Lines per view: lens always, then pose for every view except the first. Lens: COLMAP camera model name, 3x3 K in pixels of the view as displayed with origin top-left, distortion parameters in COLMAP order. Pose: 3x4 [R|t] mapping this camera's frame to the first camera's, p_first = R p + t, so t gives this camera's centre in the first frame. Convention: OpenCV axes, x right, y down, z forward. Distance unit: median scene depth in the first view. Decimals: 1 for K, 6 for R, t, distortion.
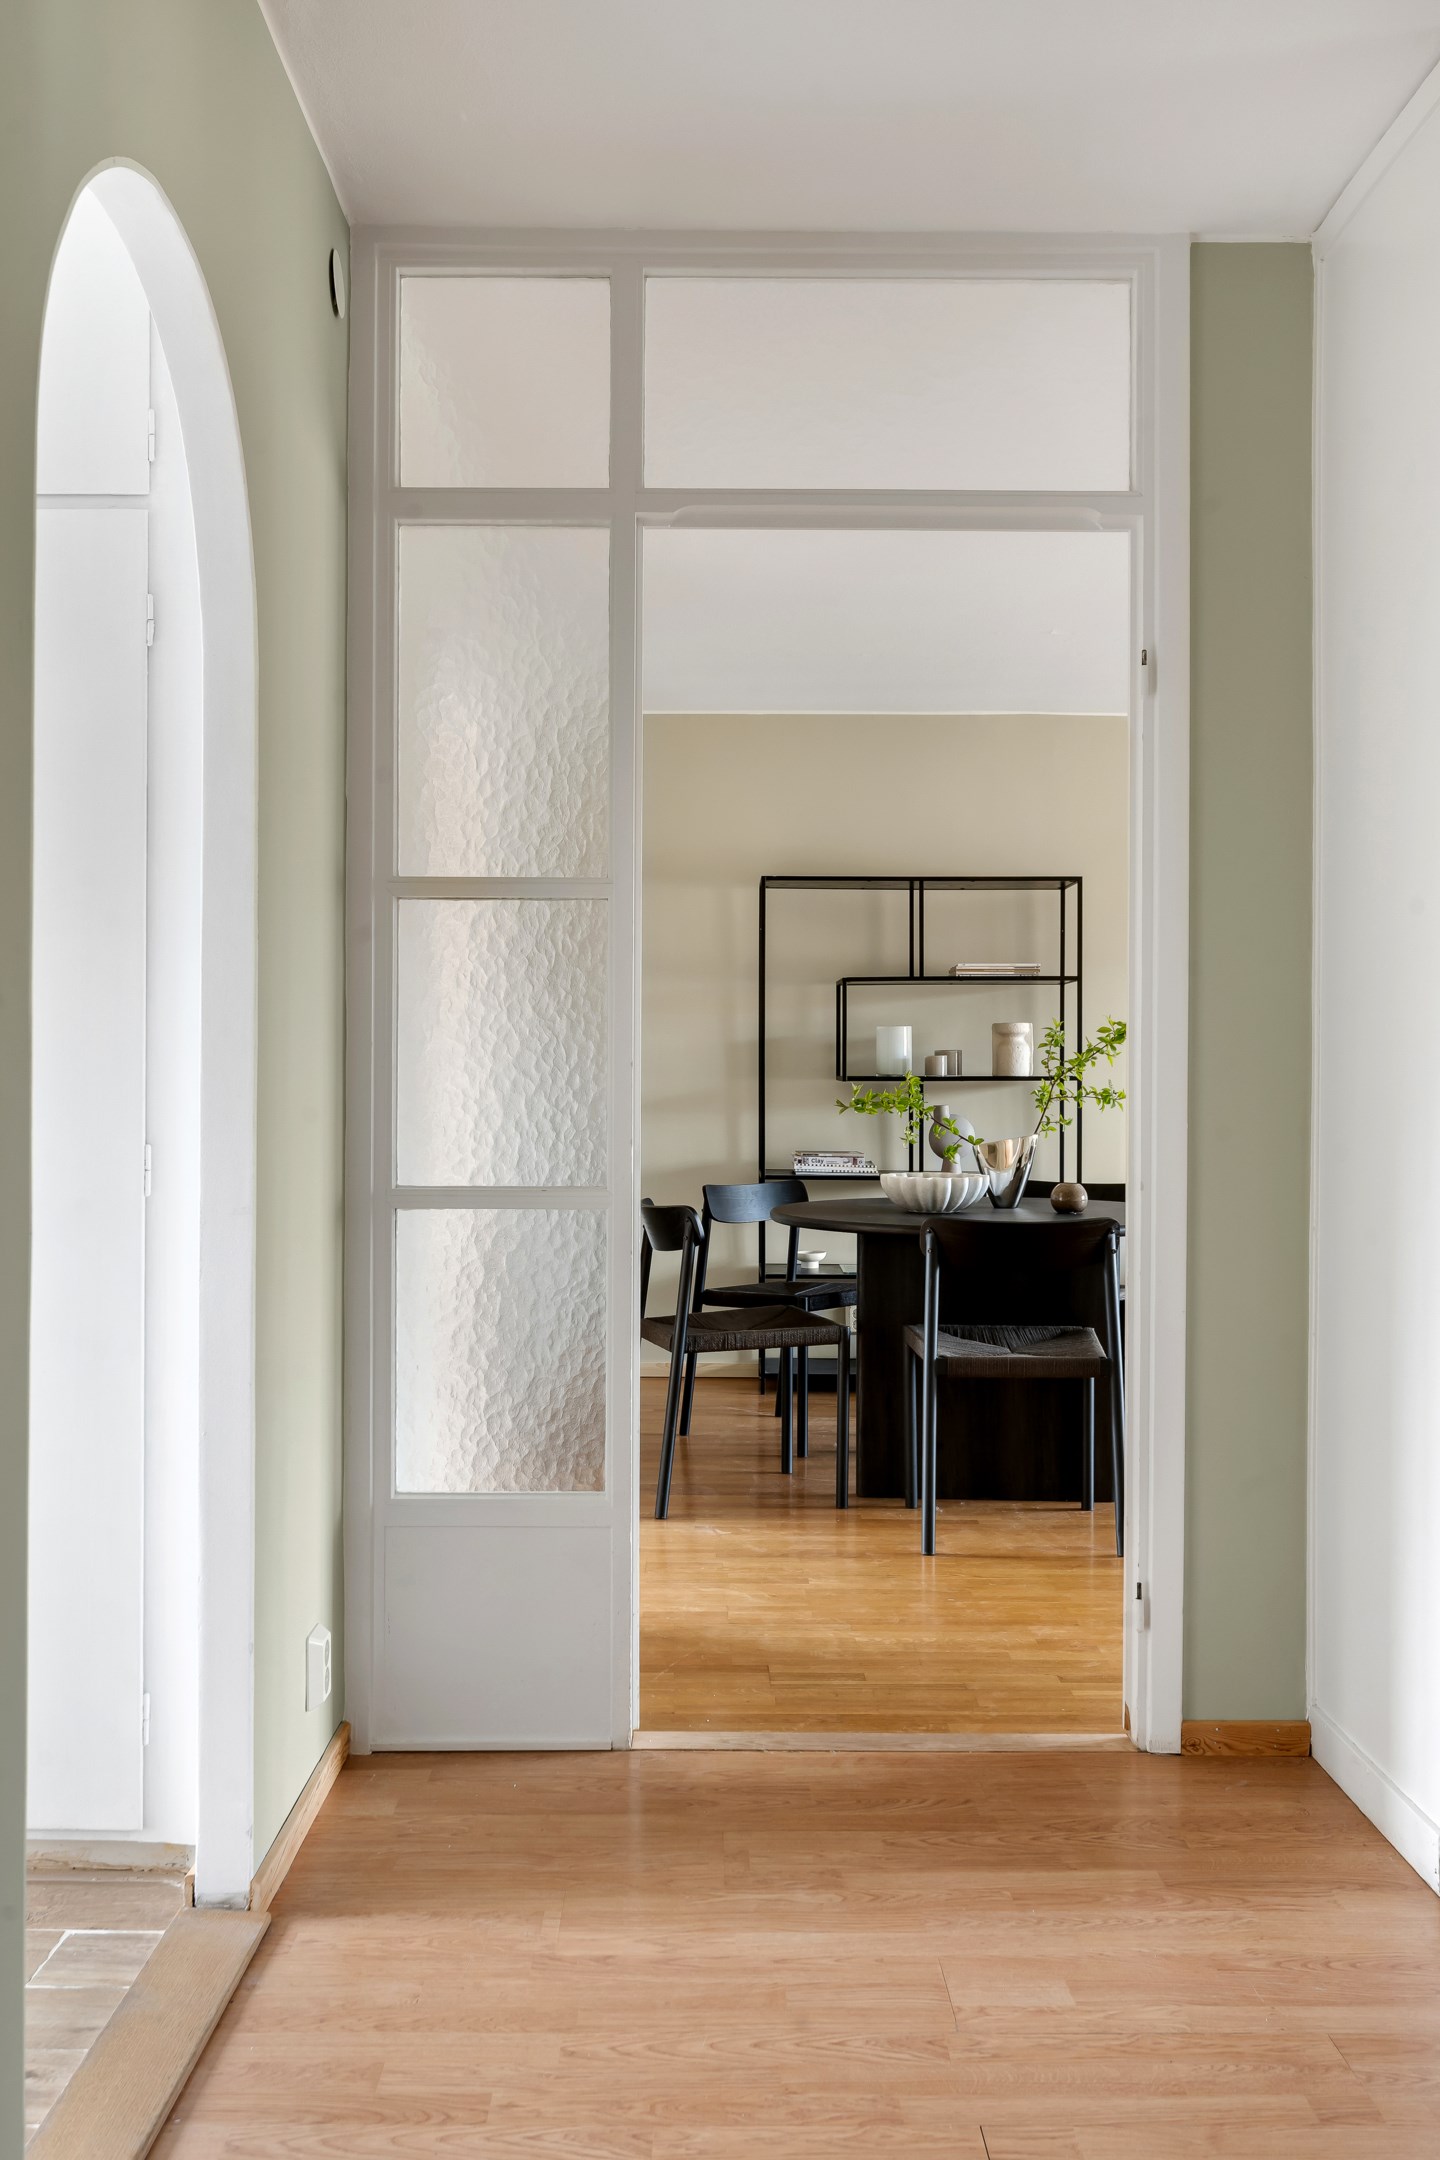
lens RADIAL K [[1919.5, 0, 720.0], [0, 1919.5, 1080.0], [0, 0, 1]] dist [-0.002700, -0.001286]
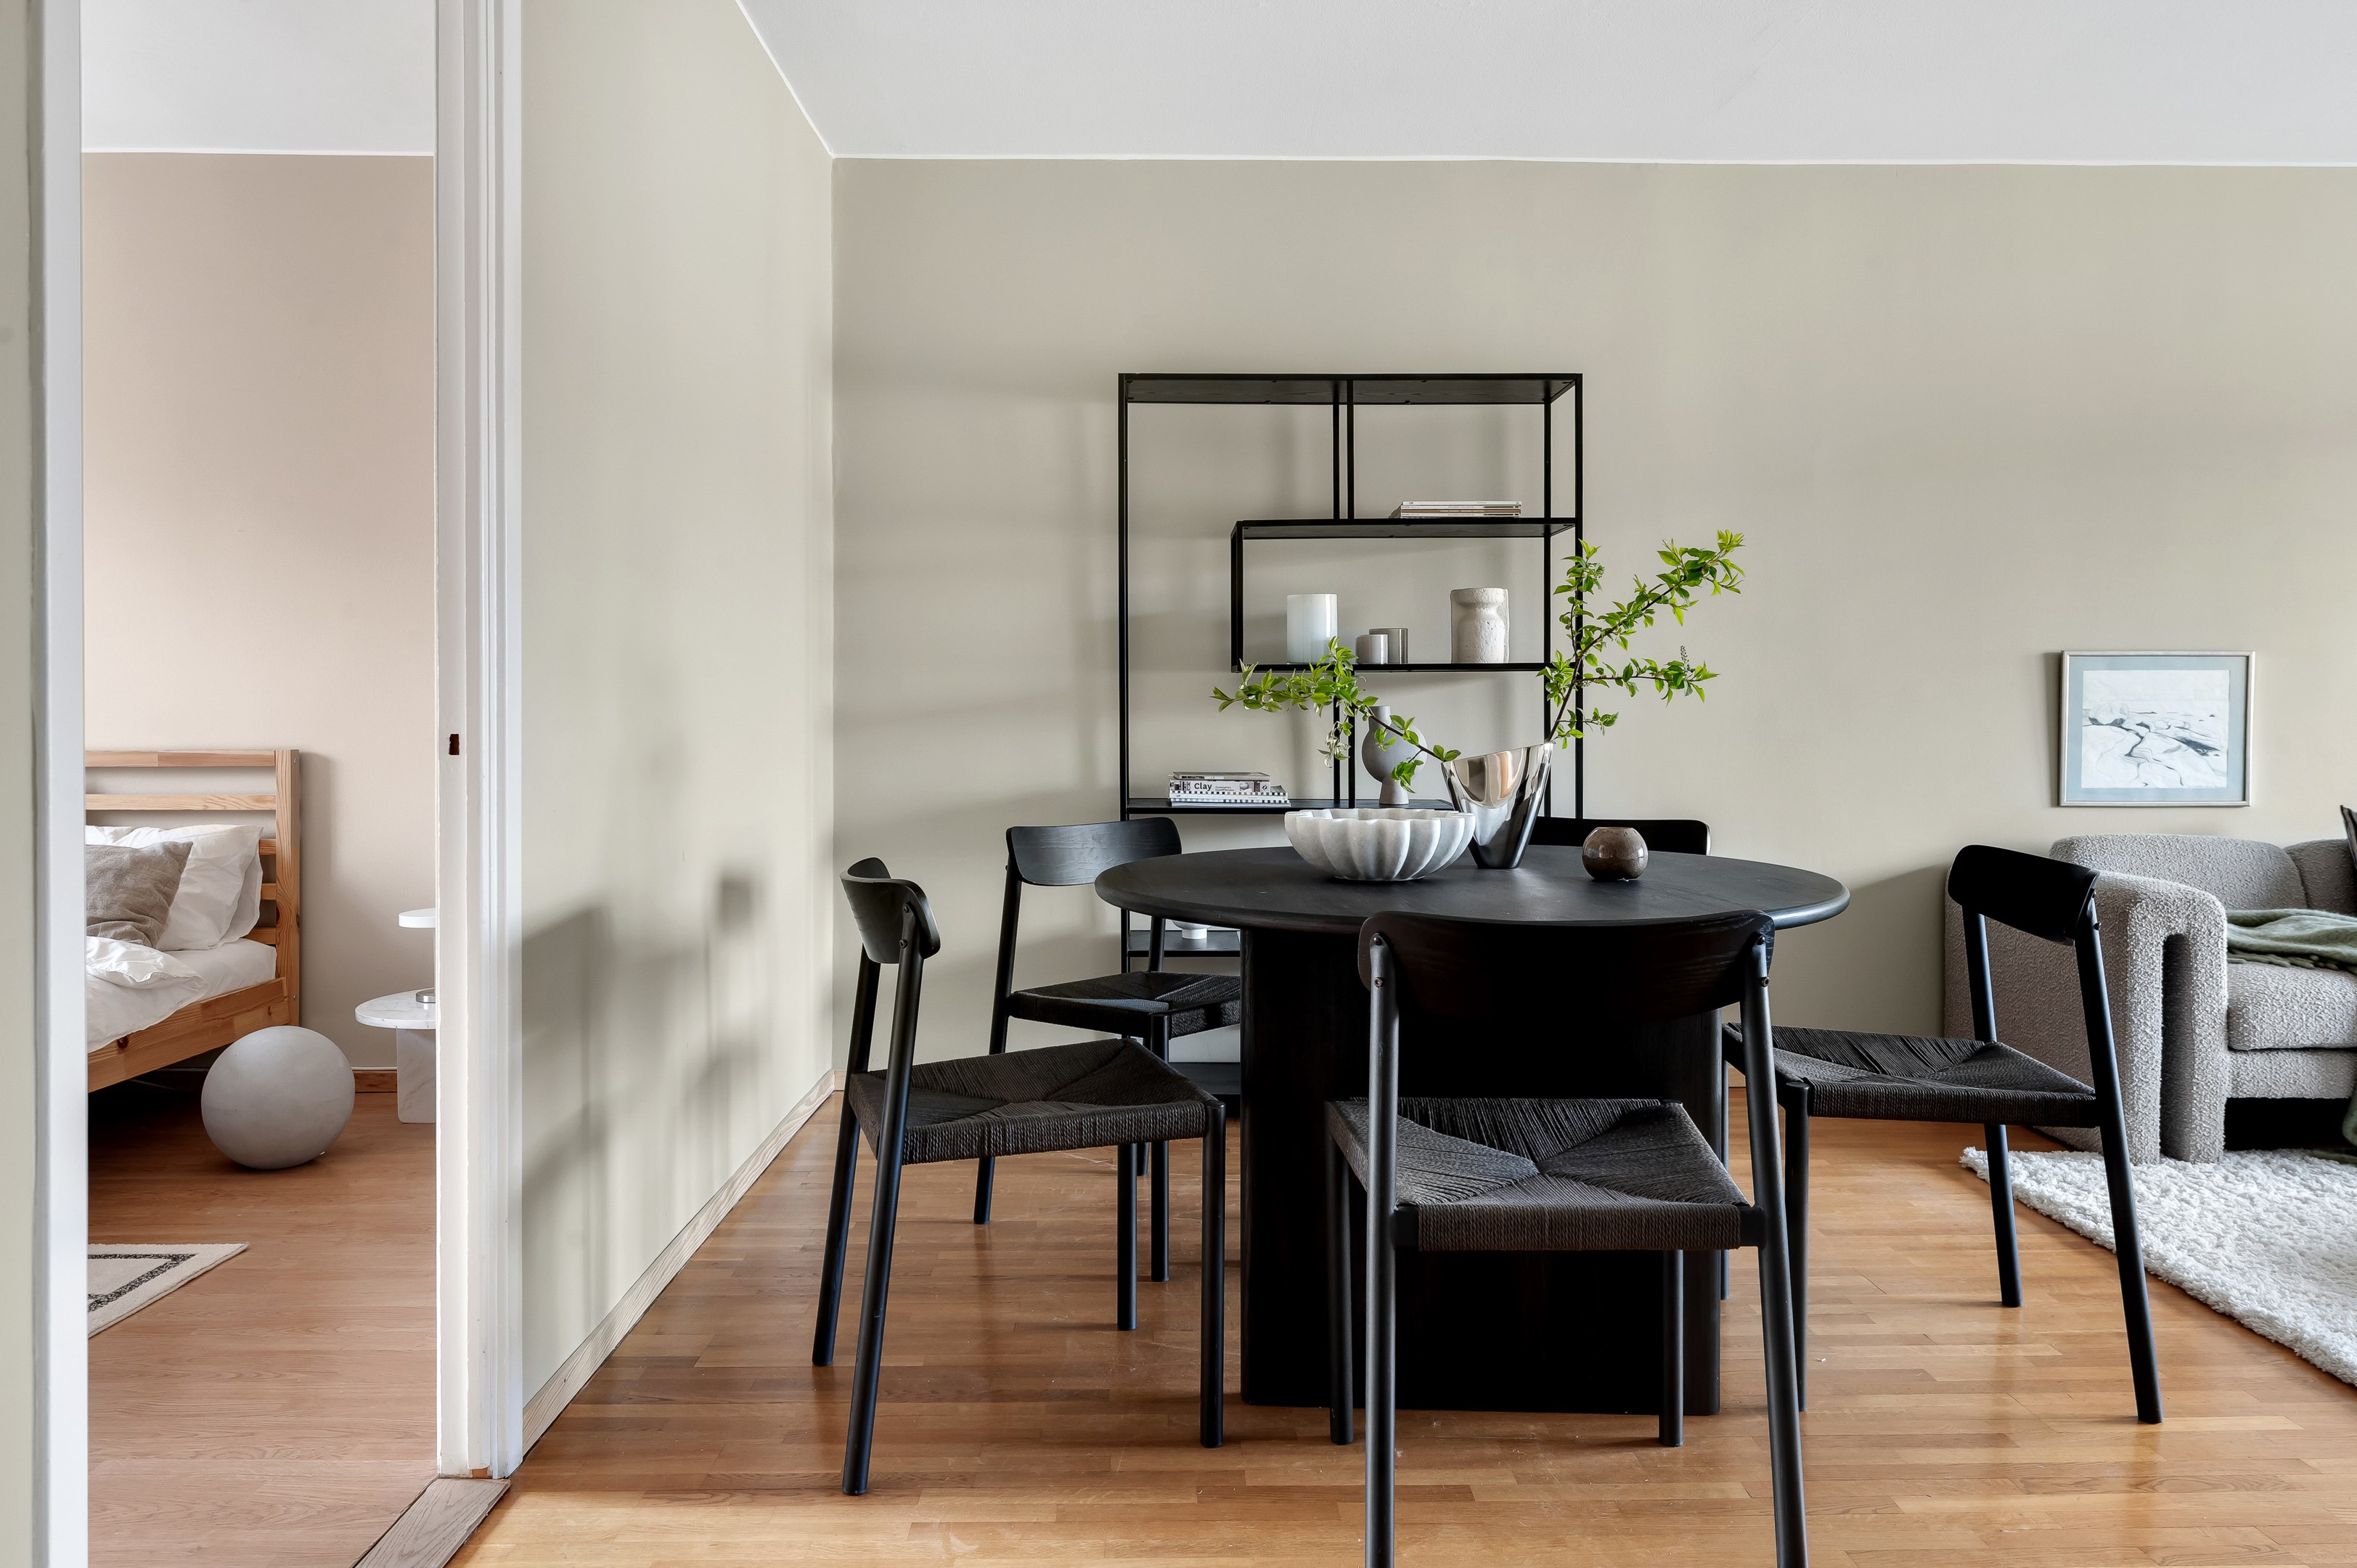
lens RADIAL K [[1655.0, 0, 1184.4], [0, 1655.0, 723.4], [0, 0, 1]] dist [-0.002995, -0.004750]
pose [[0.999949, -0.004927, 0.008855, 0.048794], [0.004858, 0.999958, 0.007756, 0.018168], [-0.008893, -0.007713, 0.999931, 0.499323]]
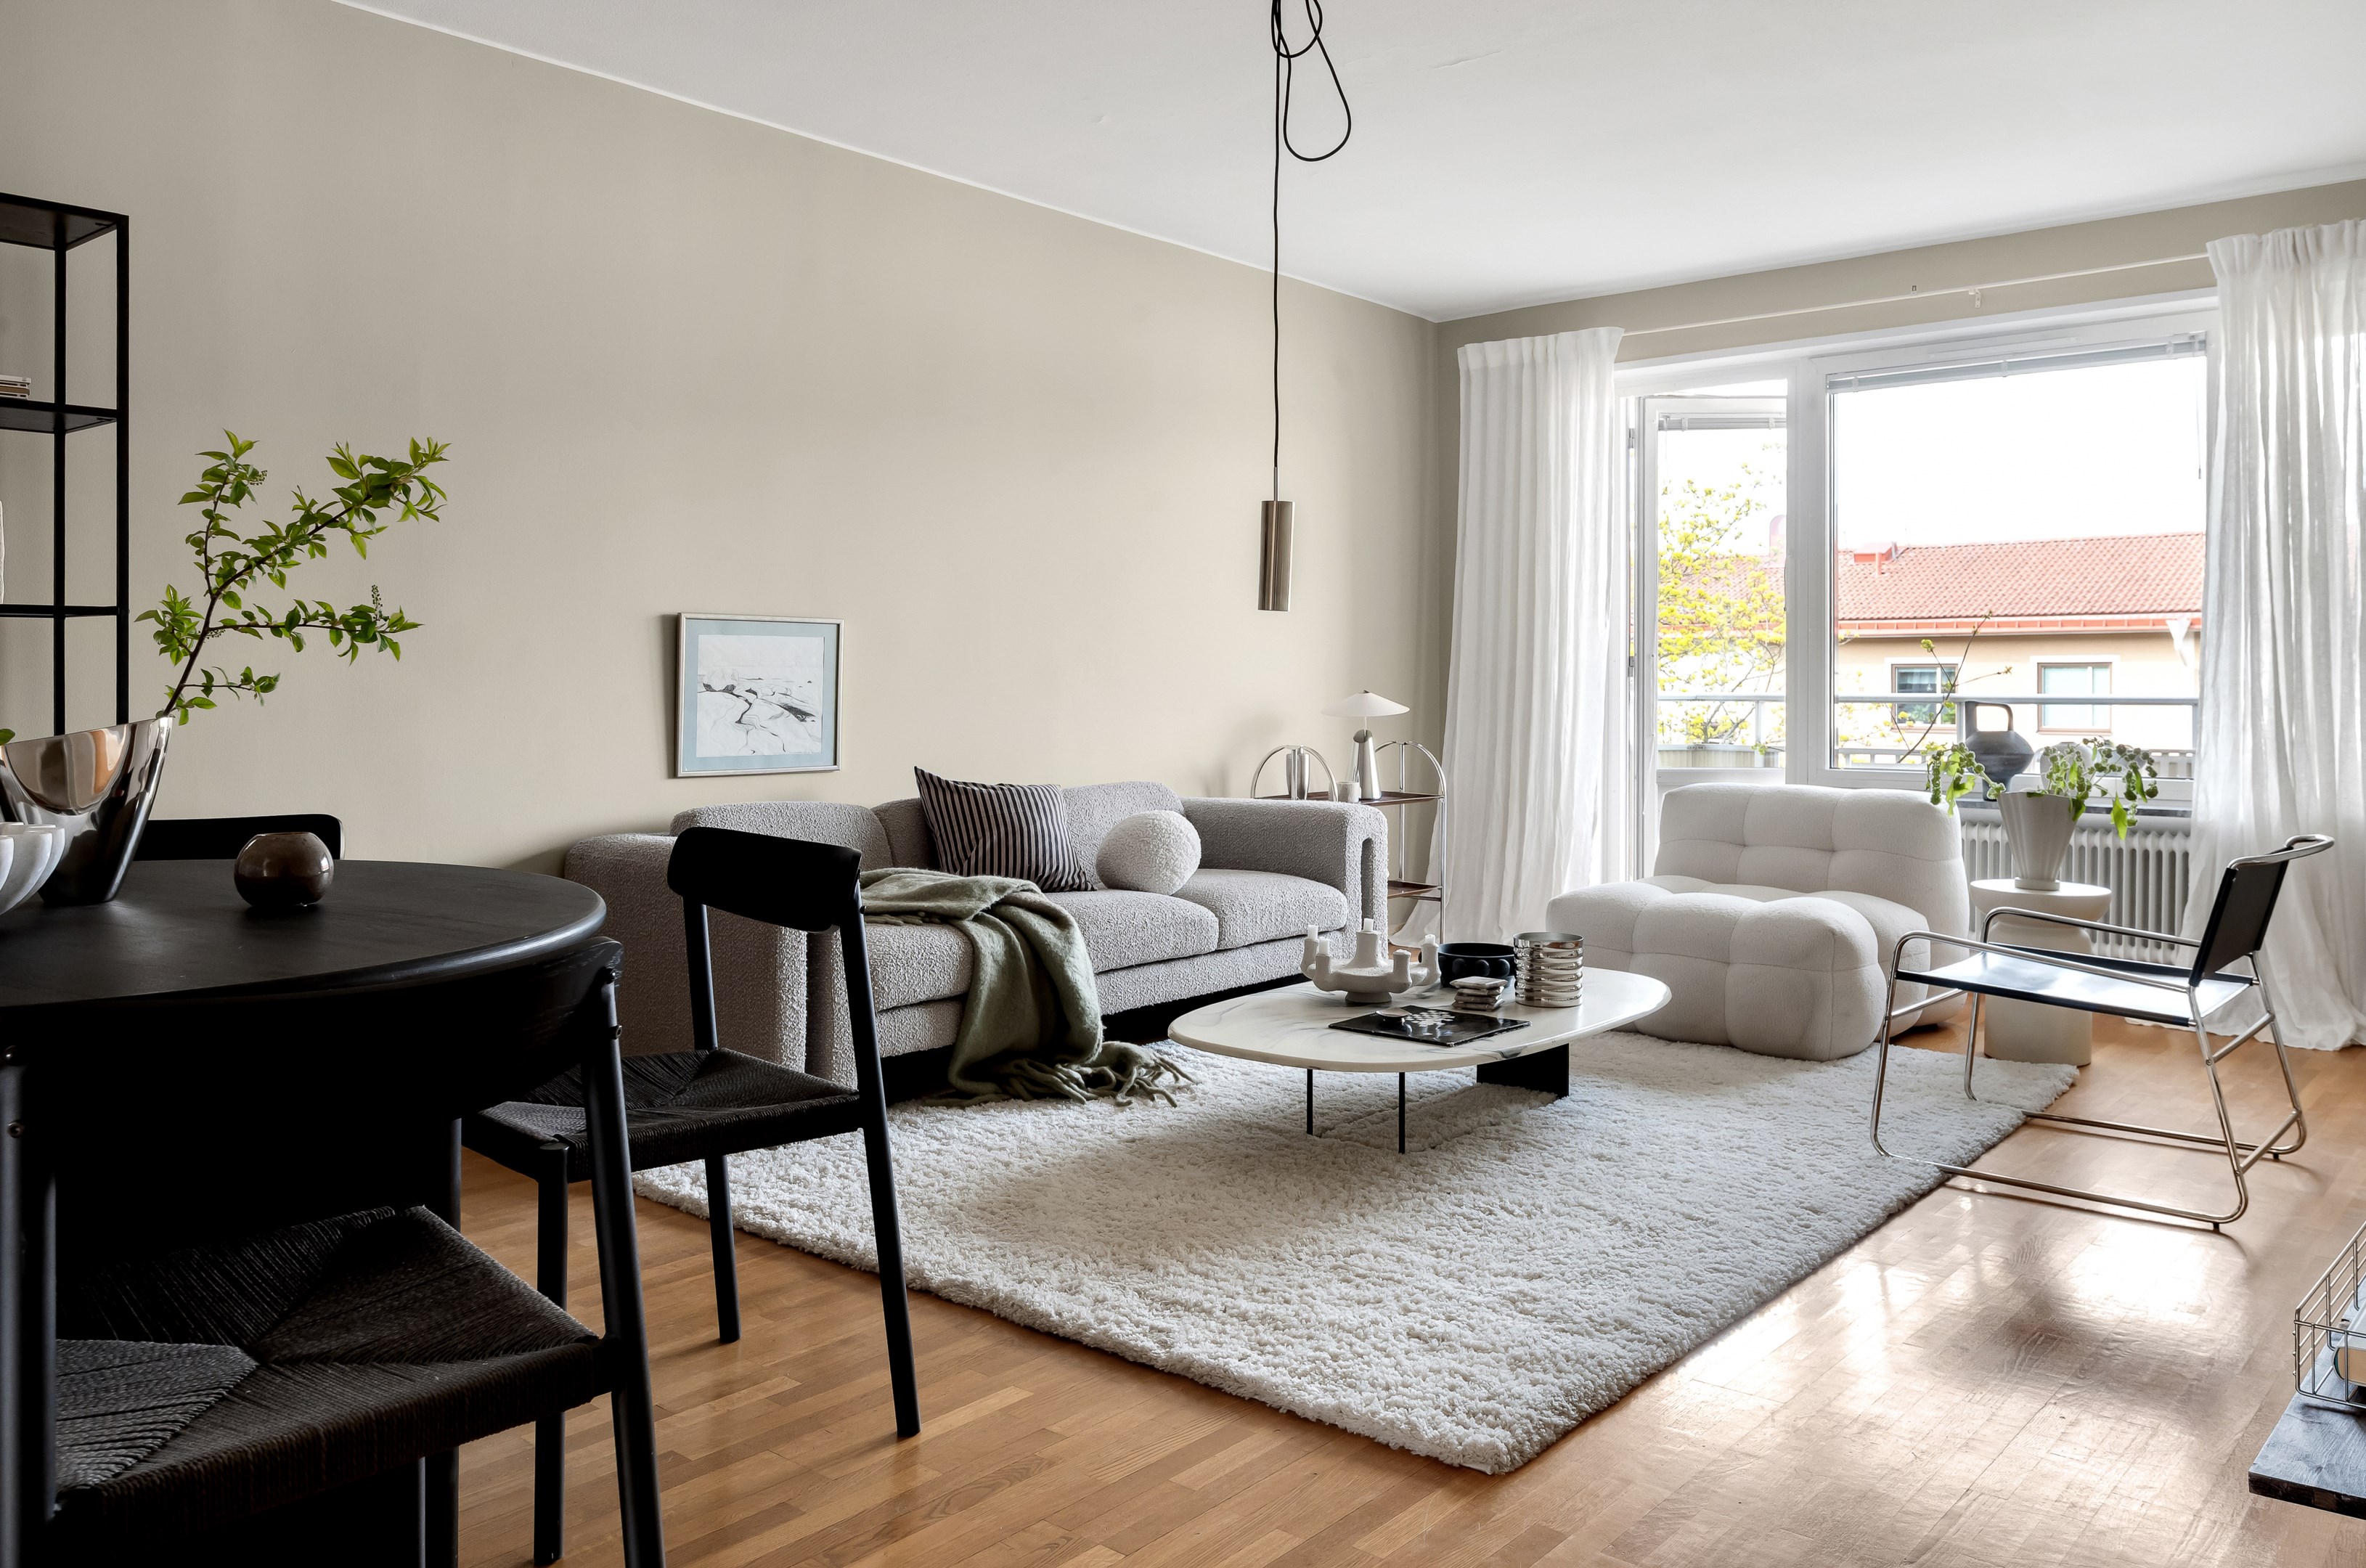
lens RADIAL K [[1756.5, 0, 1181.7], [0, 1756.5, 684.1], [0, 0, 1]] dist [0.003055, 0.001969]
pose [[0.655362, -0.003118, 0.755309, 0.023348], [-0.001320, 0.999985, 0.005273, 0.019355], [-0.755314, -0.004453, 0.655348, 0.596443]]
